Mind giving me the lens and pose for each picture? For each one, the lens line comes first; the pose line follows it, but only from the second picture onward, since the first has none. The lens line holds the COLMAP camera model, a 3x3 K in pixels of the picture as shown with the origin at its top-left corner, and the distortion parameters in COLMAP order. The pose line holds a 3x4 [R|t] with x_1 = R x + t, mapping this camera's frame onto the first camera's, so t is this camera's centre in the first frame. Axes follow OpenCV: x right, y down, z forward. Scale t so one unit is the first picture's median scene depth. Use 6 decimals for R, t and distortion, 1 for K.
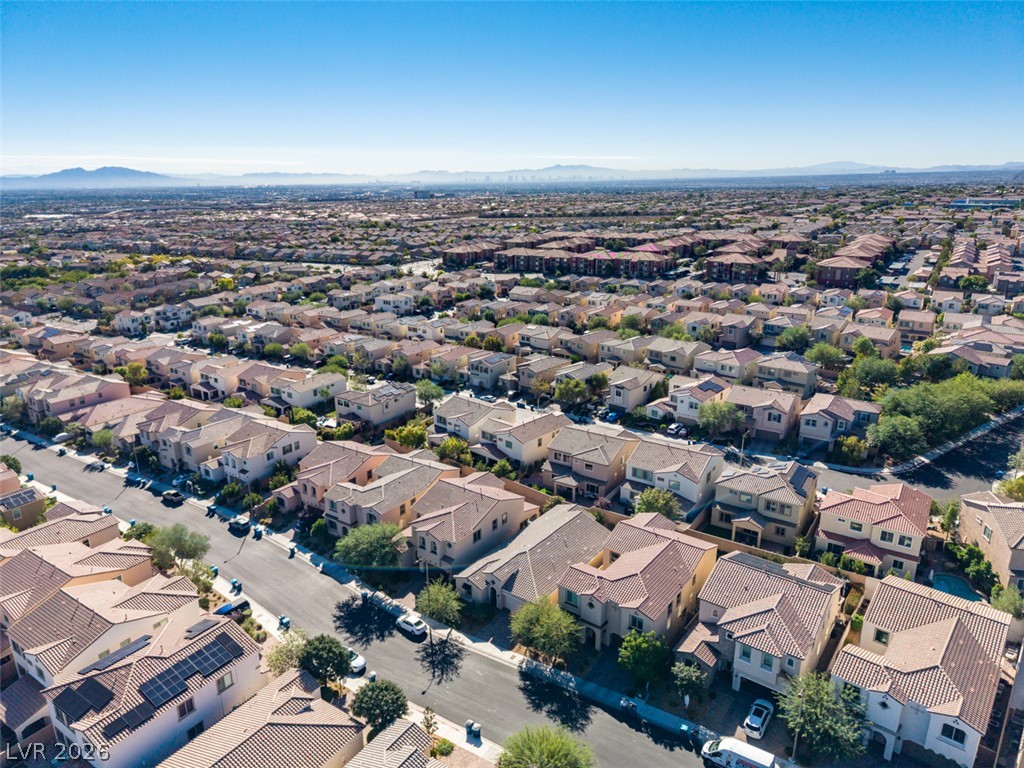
lens RADIAL K [[685.7, 0, 512.0], [0, 685.7, 384.0], [0, 0, 1]] dist [0.030689, -0.033517]
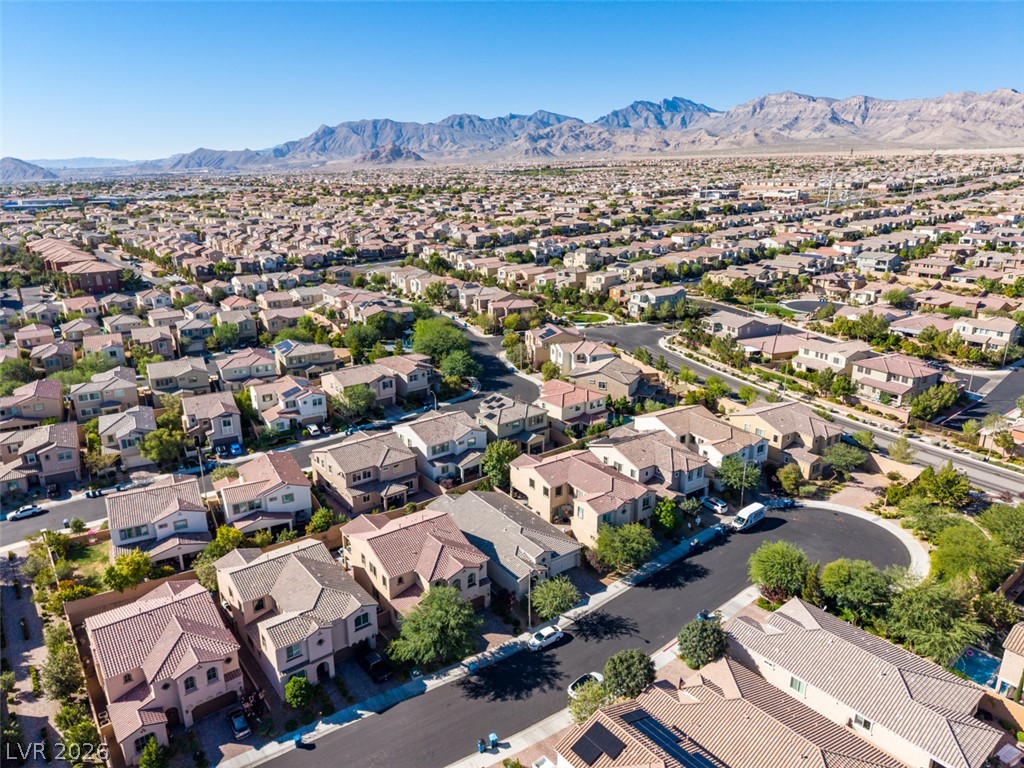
lens RADIAL K [[685.7, 0, 512.0], [0, 685.7, 384.0], [0, 0, 1]] dist [0.030689, -0.033517]
pose [[0.303270, -0.281708, 0.910312, -0.915813], [0.281006, 0.939259, 0.197049, -0.183616], [-0.910529, 0.196044, 0.364011, 0.606814]]
